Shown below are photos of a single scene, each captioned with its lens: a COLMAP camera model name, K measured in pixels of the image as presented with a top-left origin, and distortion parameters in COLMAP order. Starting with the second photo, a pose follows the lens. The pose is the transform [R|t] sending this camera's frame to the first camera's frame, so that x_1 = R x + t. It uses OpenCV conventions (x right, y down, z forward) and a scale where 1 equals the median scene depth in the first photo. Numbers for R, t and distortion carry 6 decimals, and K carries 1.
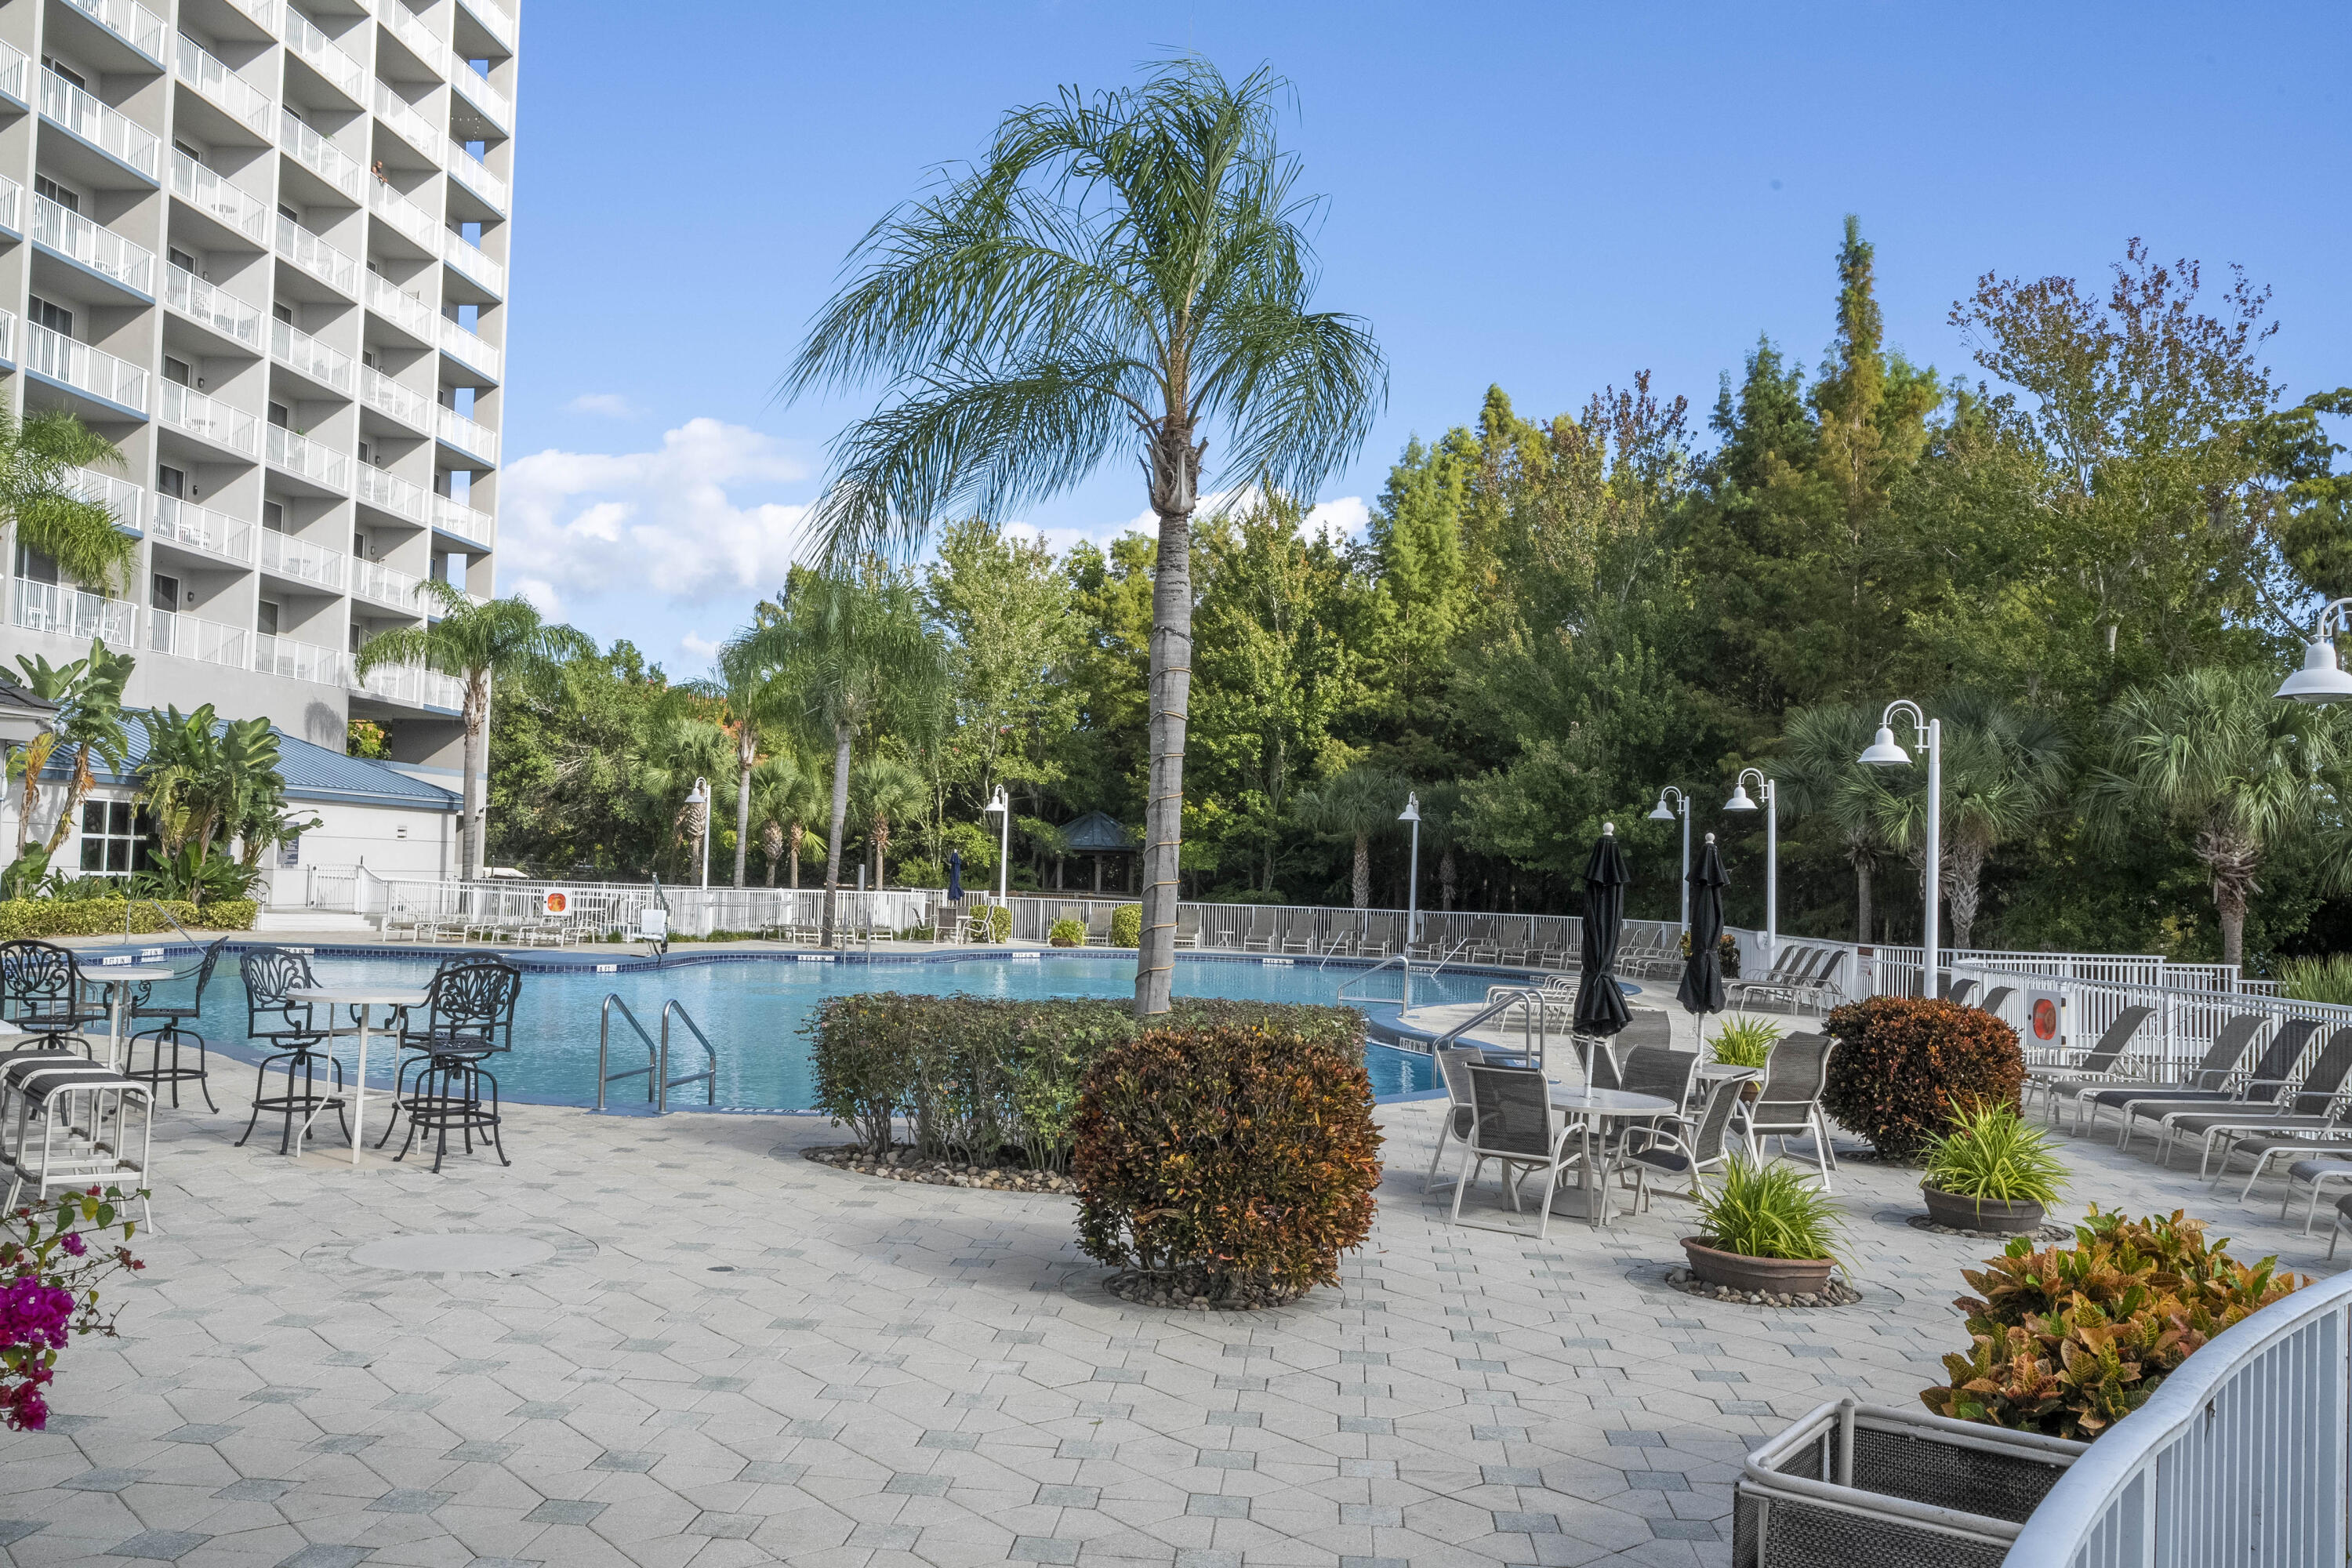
lens RADIAL K [[1915.5, 0, 1191.7], [0, 1915.5, 792.7], [0, 0, 1]] dist [0.004041, -0.005318]
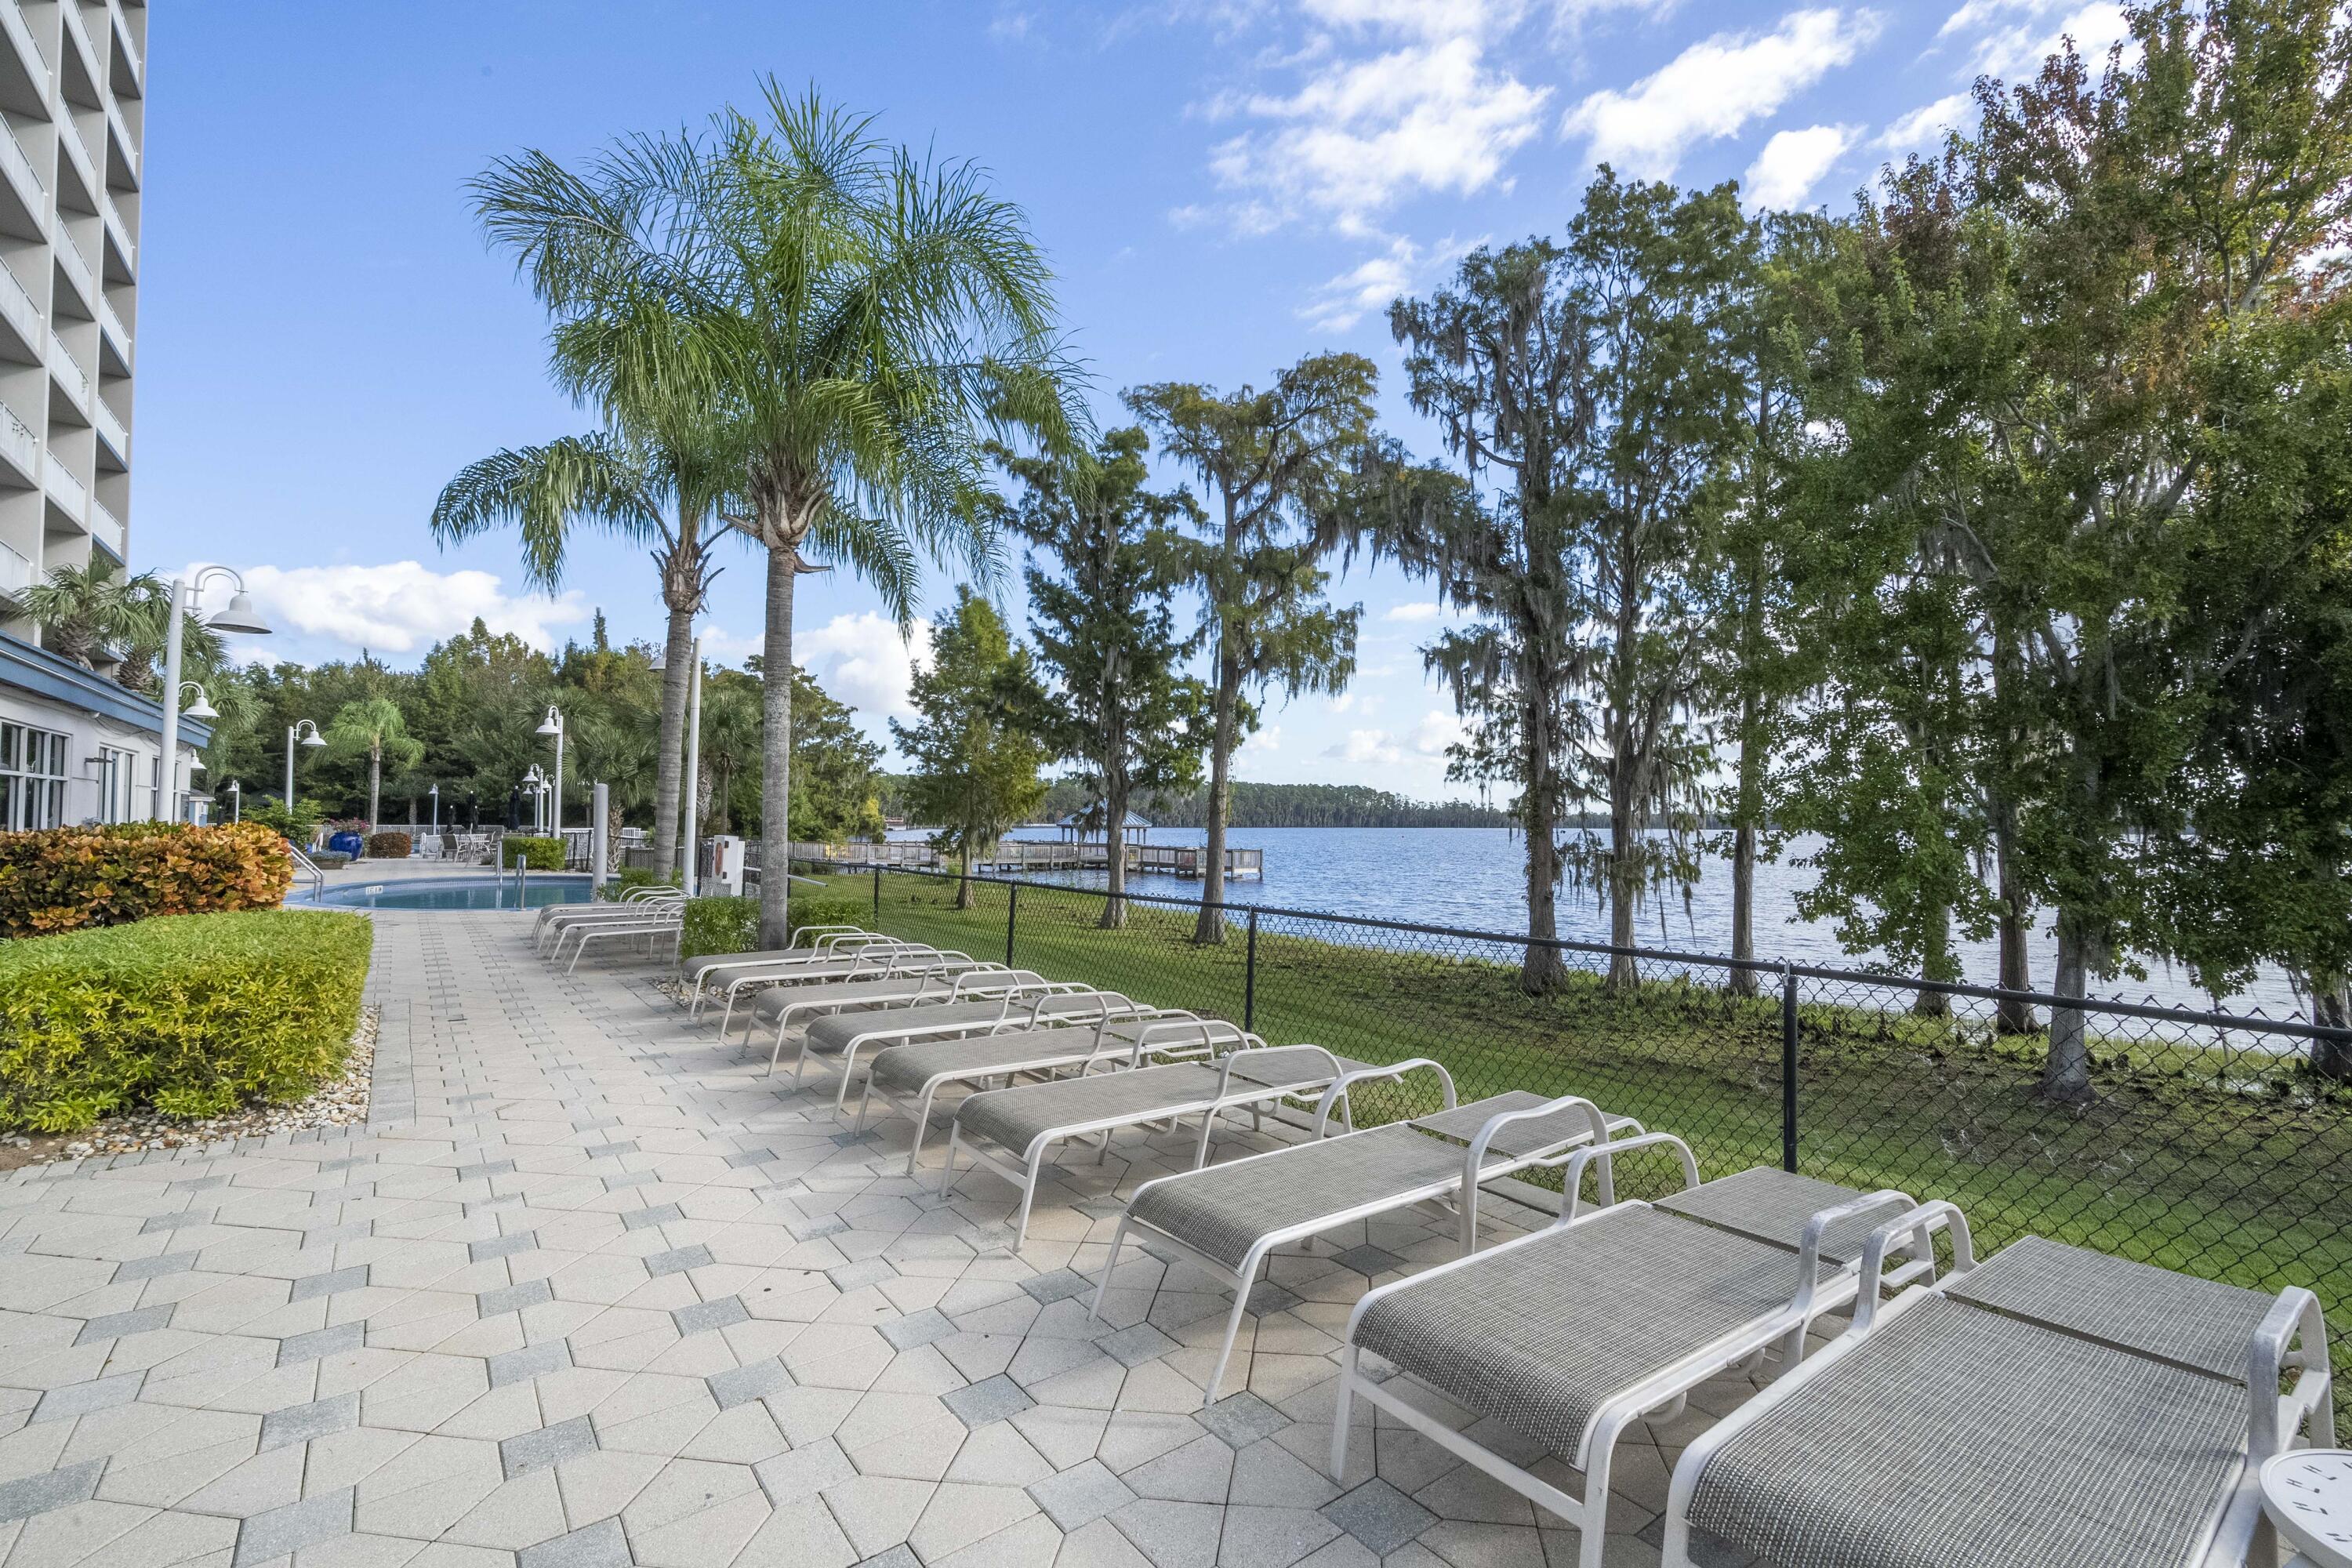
lens RADIAL K [[1065.3, 0, 1181.4], [0, 1065.3, 784.9], [0, 0, 1]] dist [0.002831, 0.001577]
pose [[0.758390, -0.003273, 0.651793, -0.078855], [-0.011185, 0.999775, 0.018034, -0.039855], [-0.651705, -0.020967, 0.758182, -0.945292]]
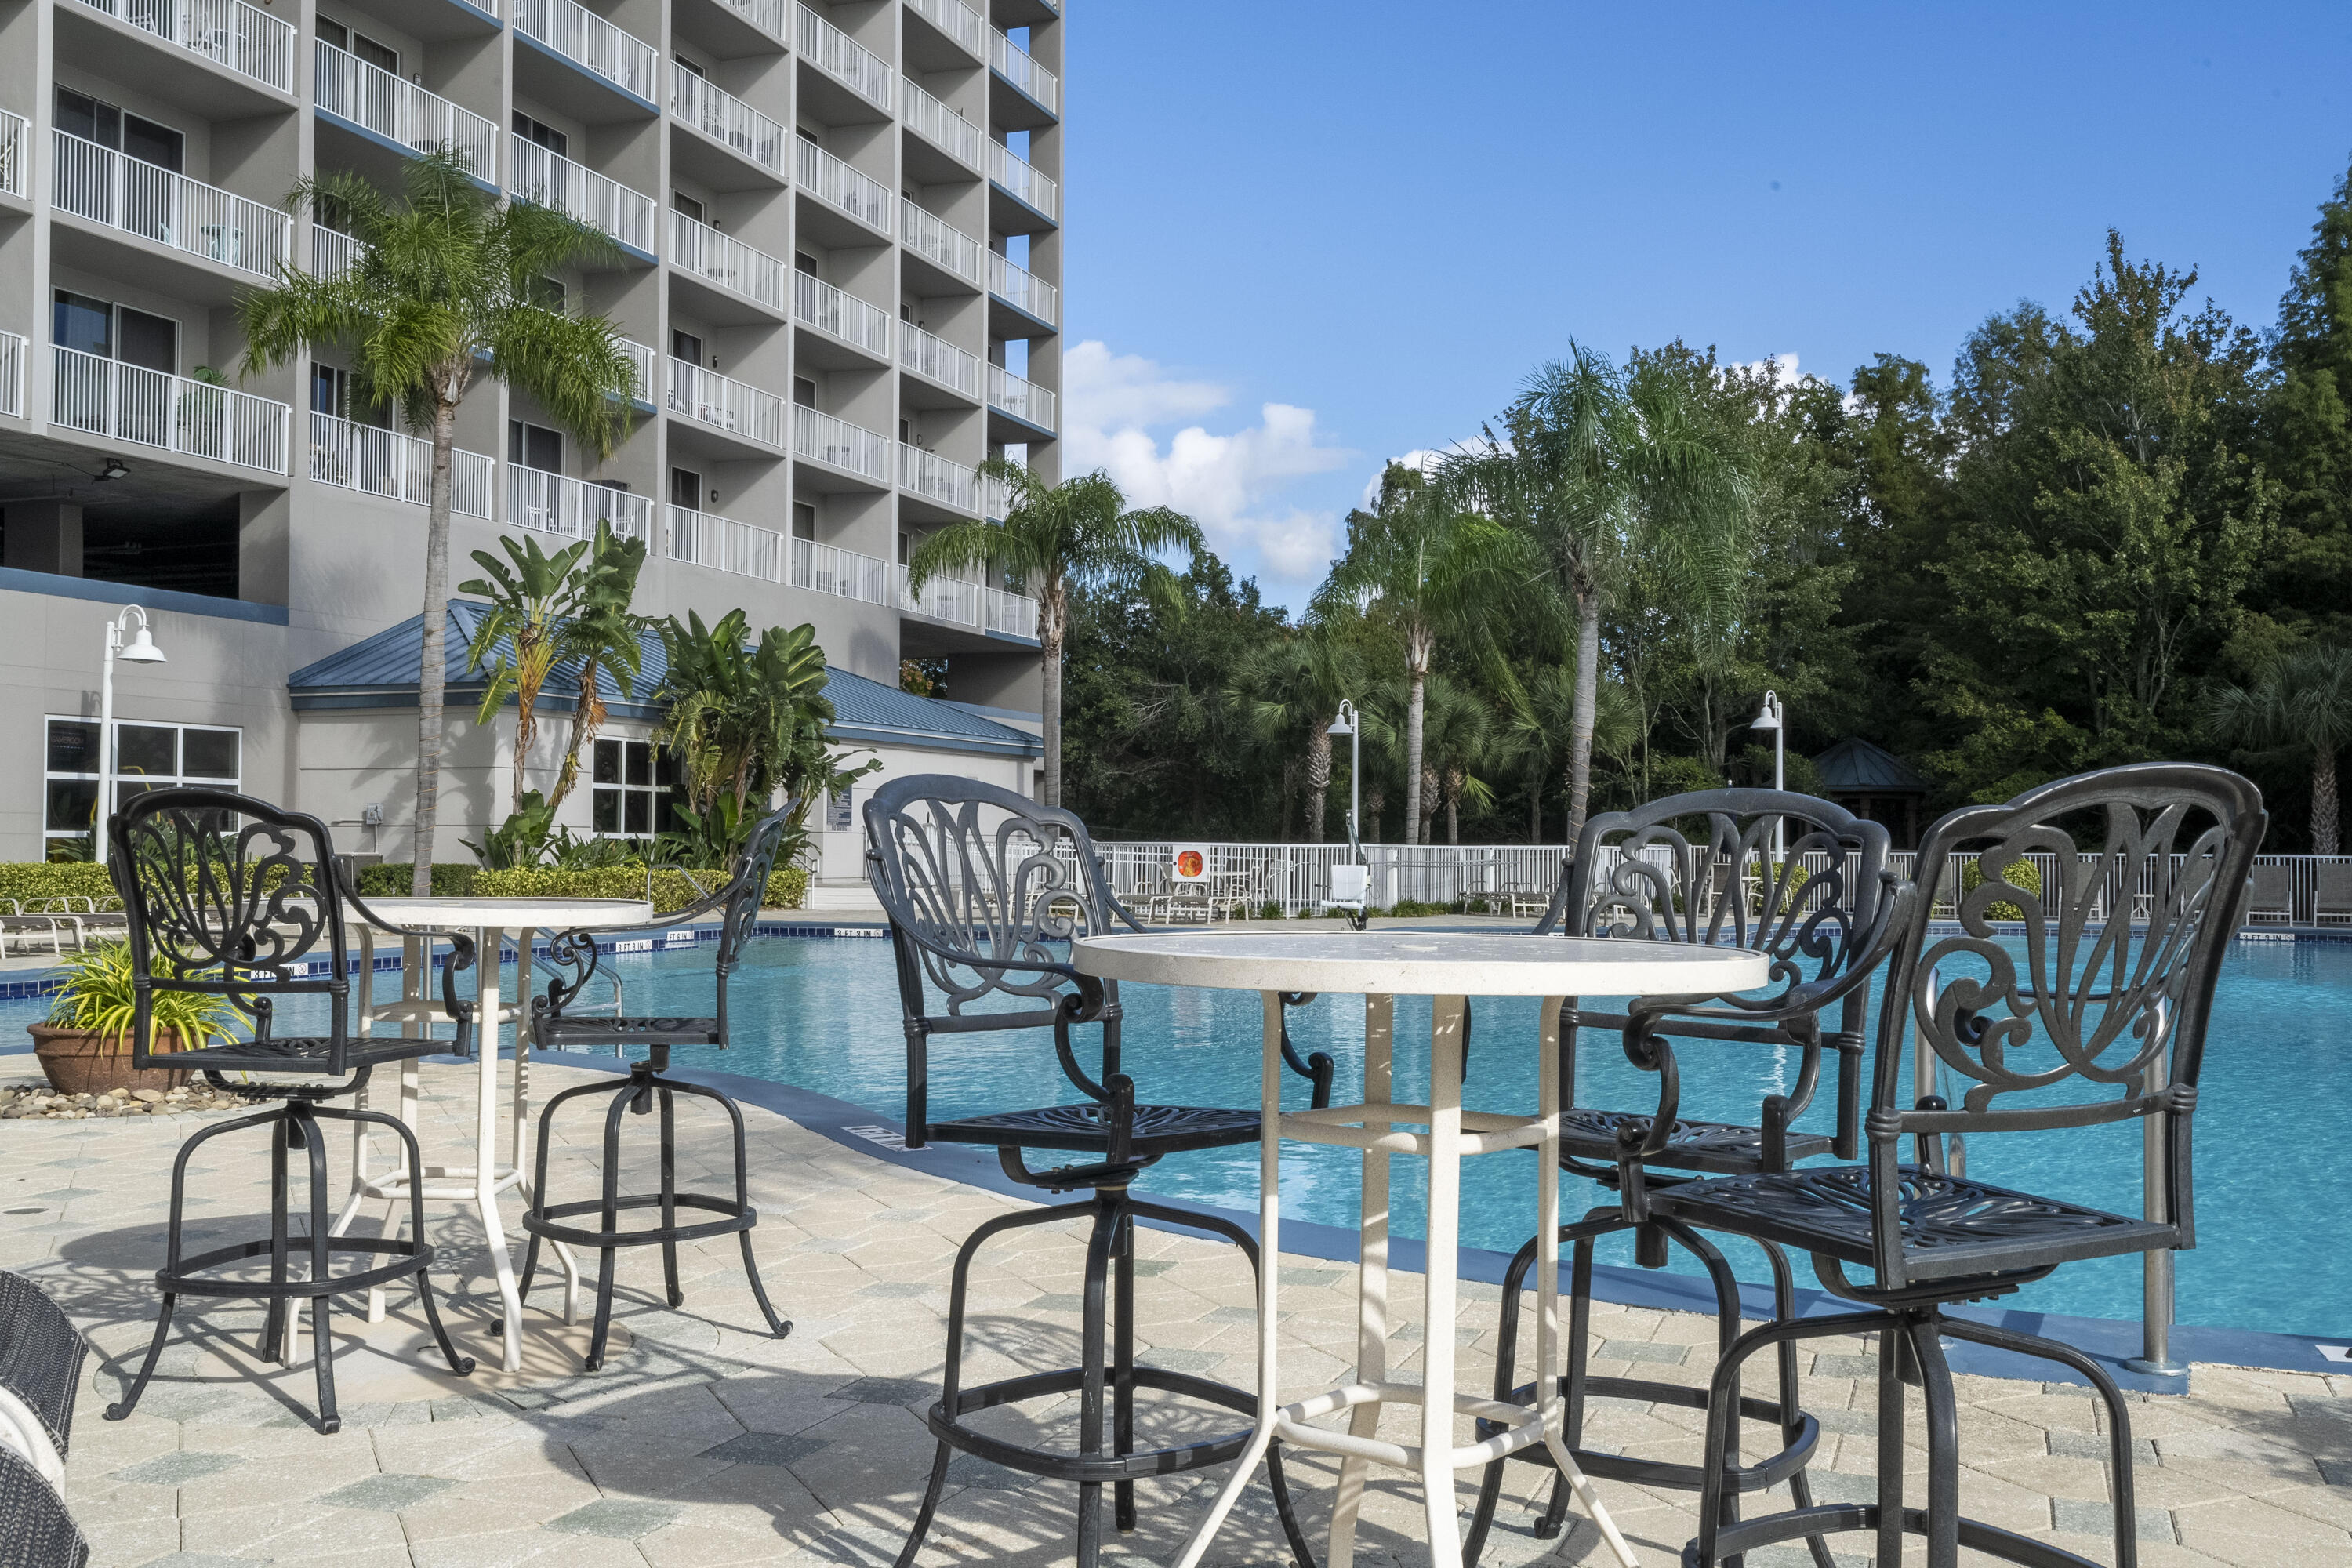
lens RADIAL K [[2210.4, 0, 1183.4], [0, 2210.4, 786.2], [0, 0, 1]] dist [0.008014, 0.000000]
pose [[0.961108, -0.029338, -0.274610, -0.091979], [0.032299, 0.999459, 0.006267, 0.020000], [0.274277, -0.014893, 0.961535, 0.179411]]
